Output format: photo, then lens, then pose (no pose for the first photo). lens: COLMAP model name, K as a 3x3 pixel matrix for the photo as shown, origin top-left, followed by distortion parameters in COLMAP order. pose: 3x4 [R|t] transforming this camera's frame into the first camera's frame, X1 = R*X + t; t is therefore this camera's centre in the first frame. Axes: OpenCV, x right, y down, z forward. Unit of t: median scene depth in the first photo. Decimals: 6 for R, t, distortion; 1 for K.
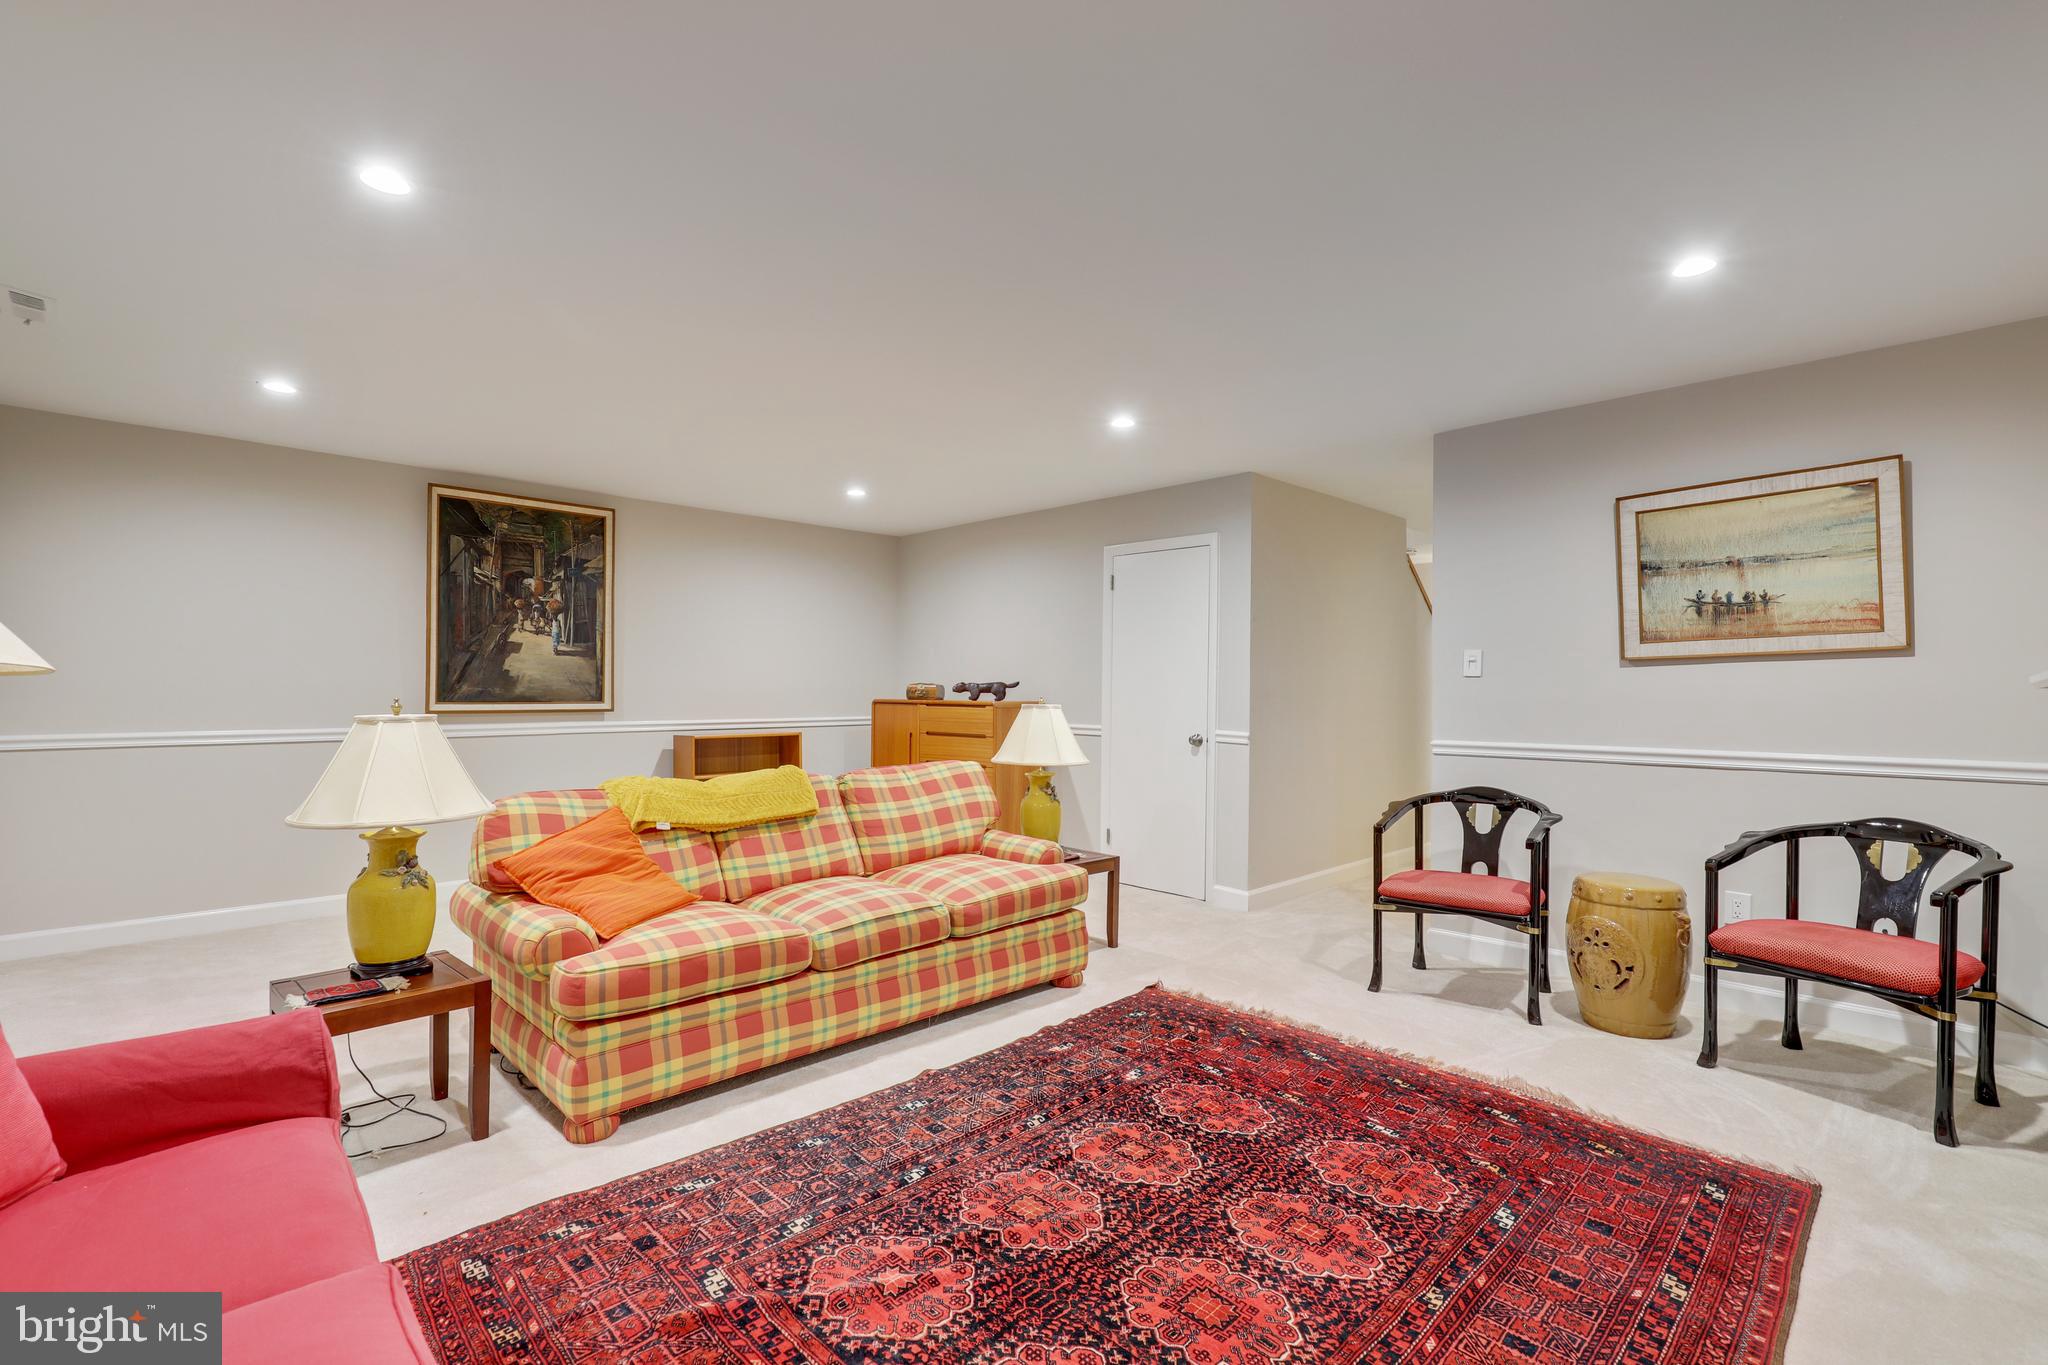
lens RADIAL K [[933.2, 0, 1019.2], [0, 933.2, 688.9], [0, 0, 1]] dist [0.000650, -0.000004]
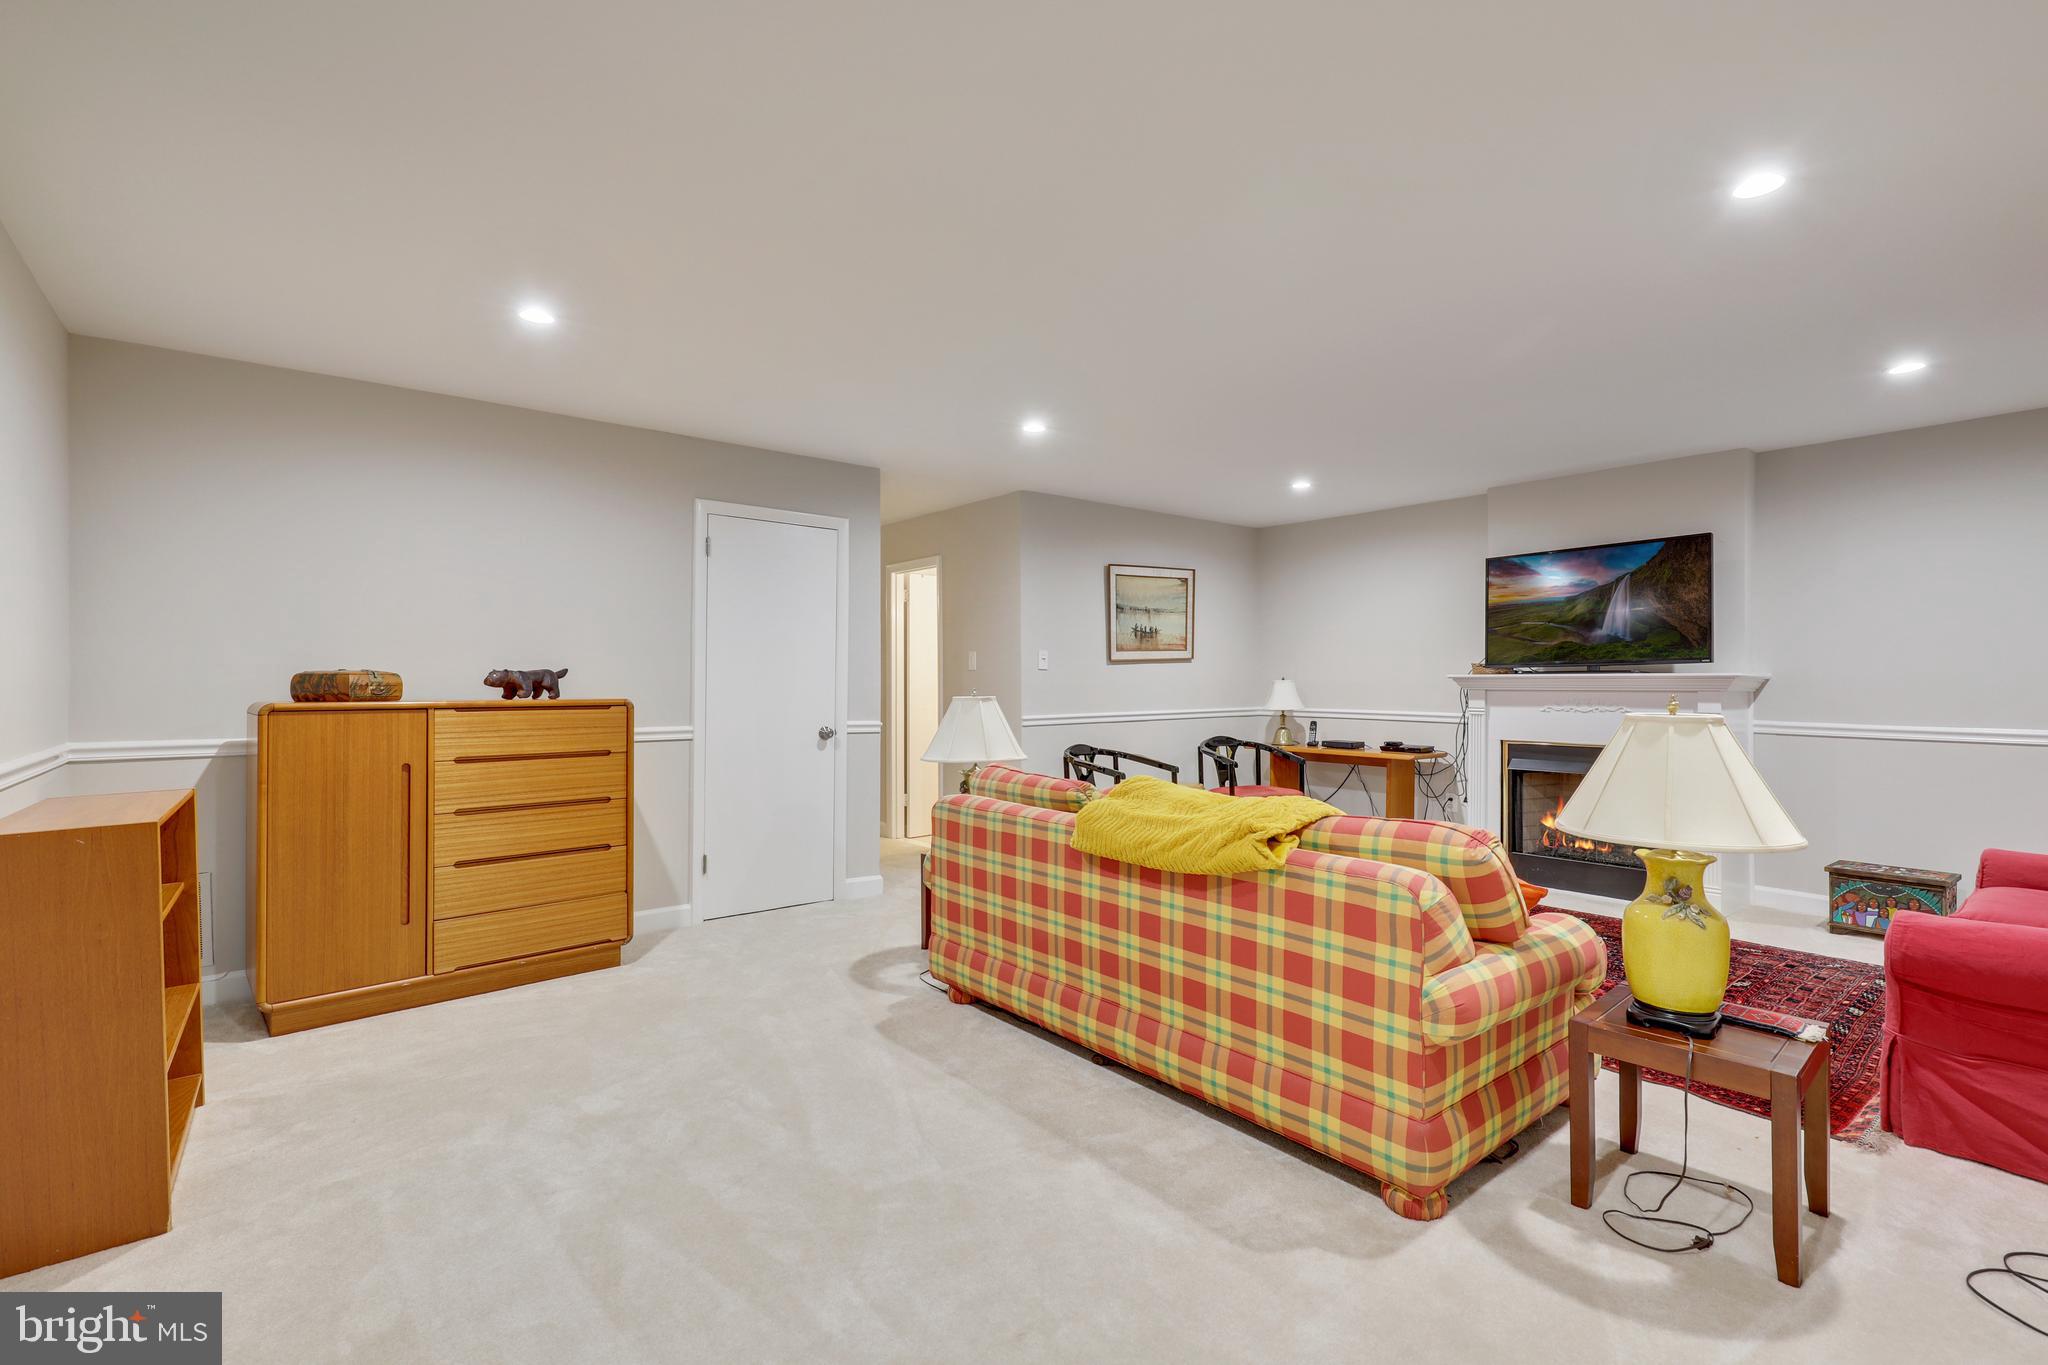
lens RADIAL K [[935.2, 0, 1026.4], [0, 935.2, 685.0], [0, 0, 1]] dist [0.002053, 0.000210]
pose [[0.081402, -0.013220, 0.996594, -1.135510], [-0.001834, 0.999908, 0.013414, -0.011196], [-0.996680, -0.002919, 0.081370, 1.107474]]
